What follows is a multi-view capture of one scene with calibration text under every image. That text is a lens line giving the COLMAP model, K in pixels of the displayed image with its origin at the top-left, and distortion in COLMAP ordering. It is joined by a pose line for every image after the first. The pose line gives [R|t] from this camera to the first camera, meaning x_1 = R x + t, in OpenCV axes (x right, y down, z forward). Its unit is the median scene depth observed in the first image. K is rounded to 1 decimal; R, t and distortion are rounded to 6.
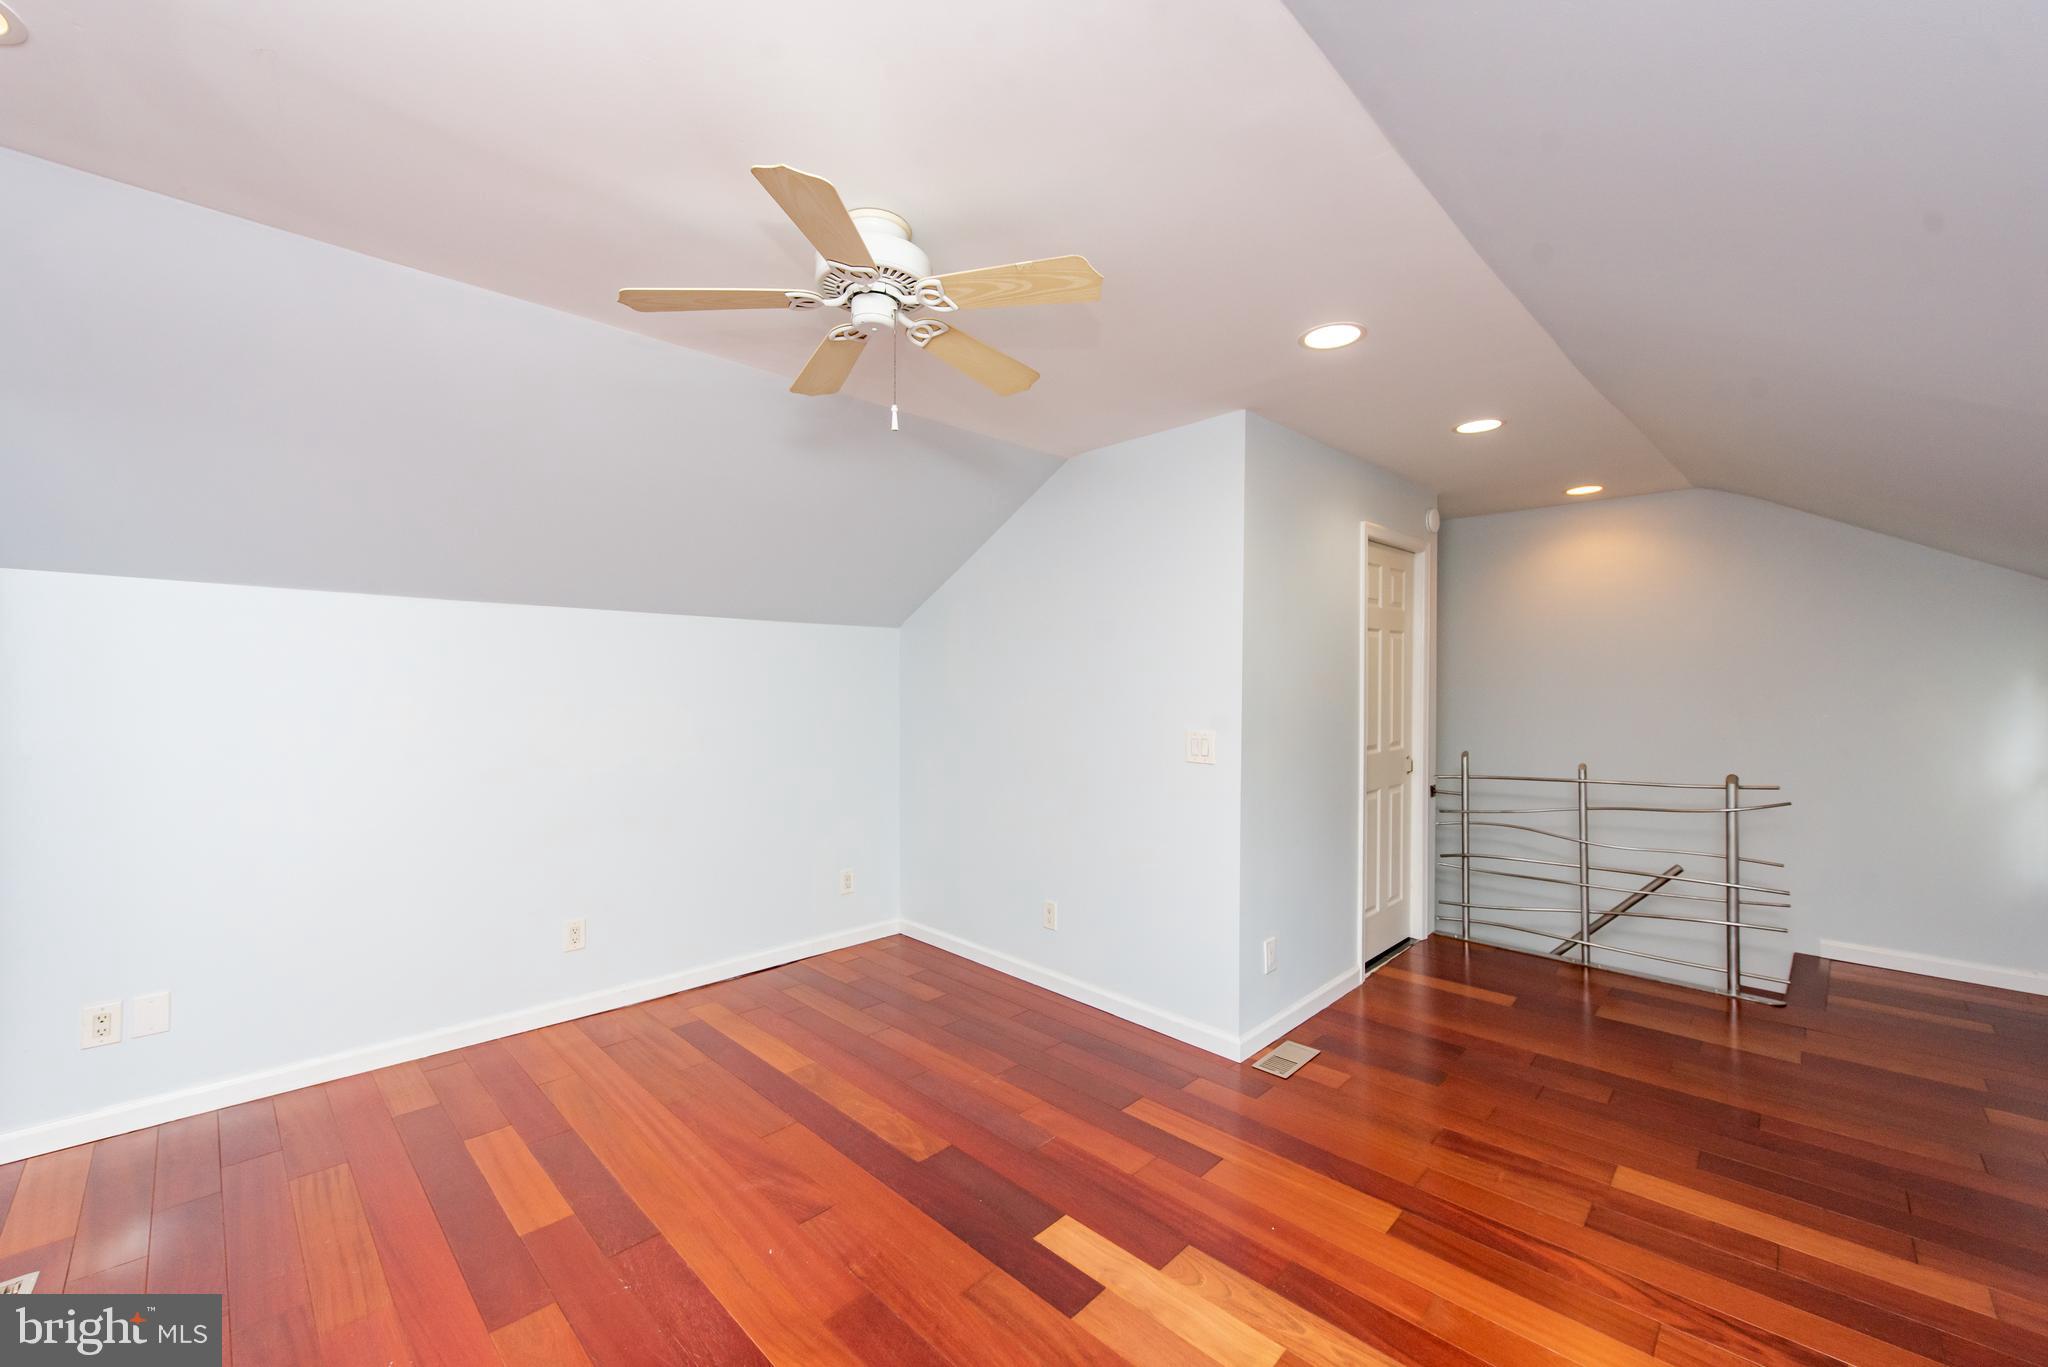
lens RADIAL K [[804.4, 0, 1029.4], [0, 804.4, 690.7], [0, 0, 1]] dist [0.010073, -0.002002]
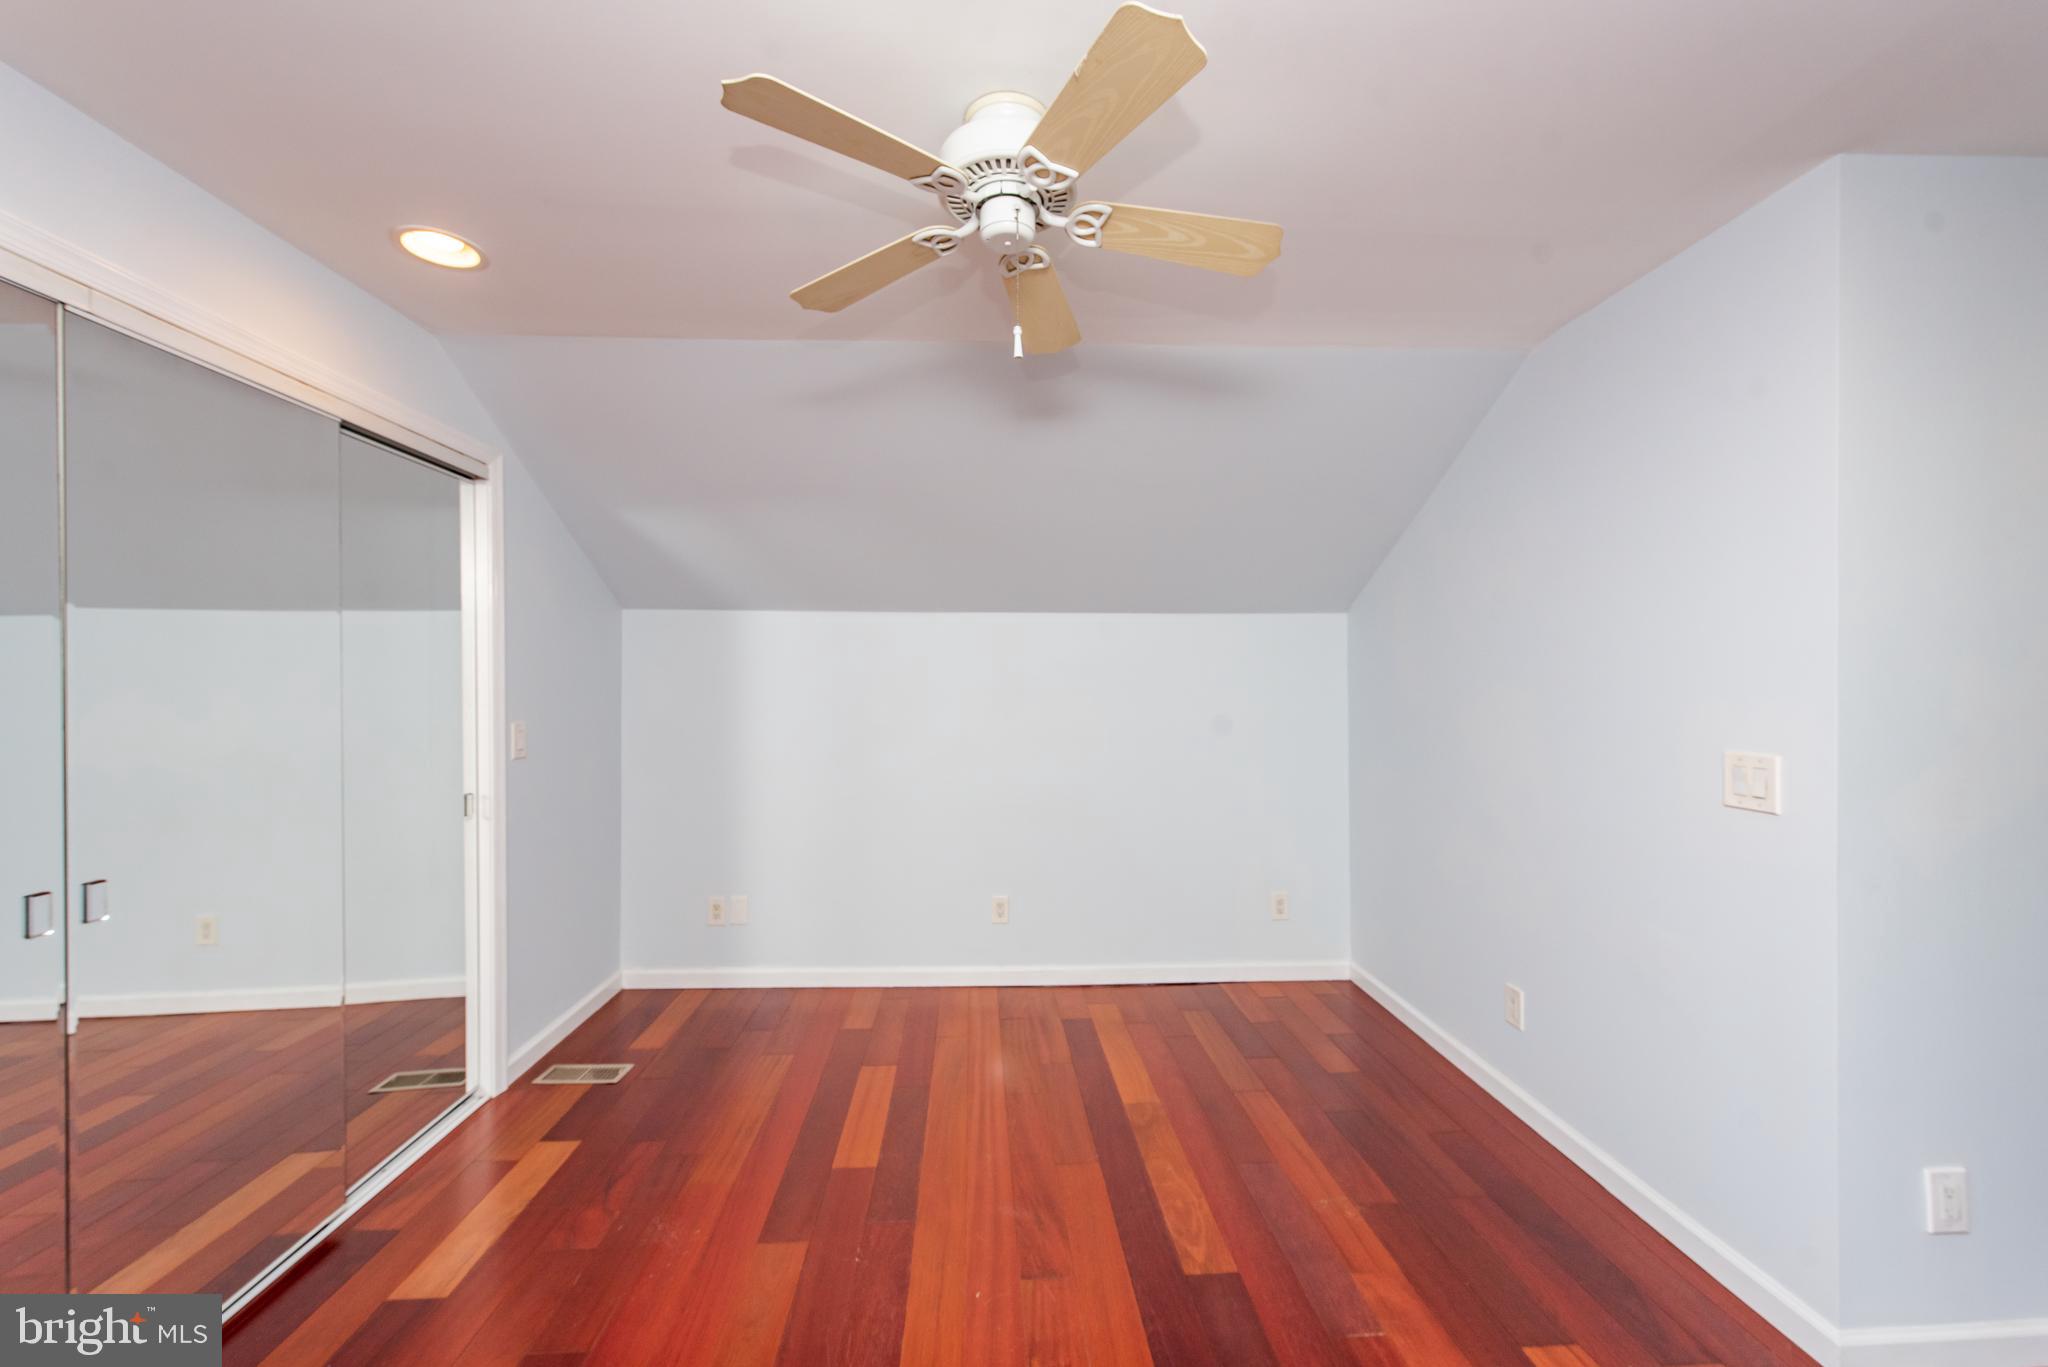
lens RADIAL K [[804.4, 0, 1024.0], [0, 804.4, 687.5], [0, 0, 1]] dist [0.010073, -0.002002]
pose [[0.742403, -0.001950, -0.669951, 0.255024], [-0.001939, 0.999985, -0.005059, 0.008672], [0.669951, 0.005055, 0.742388, 0.270931]]
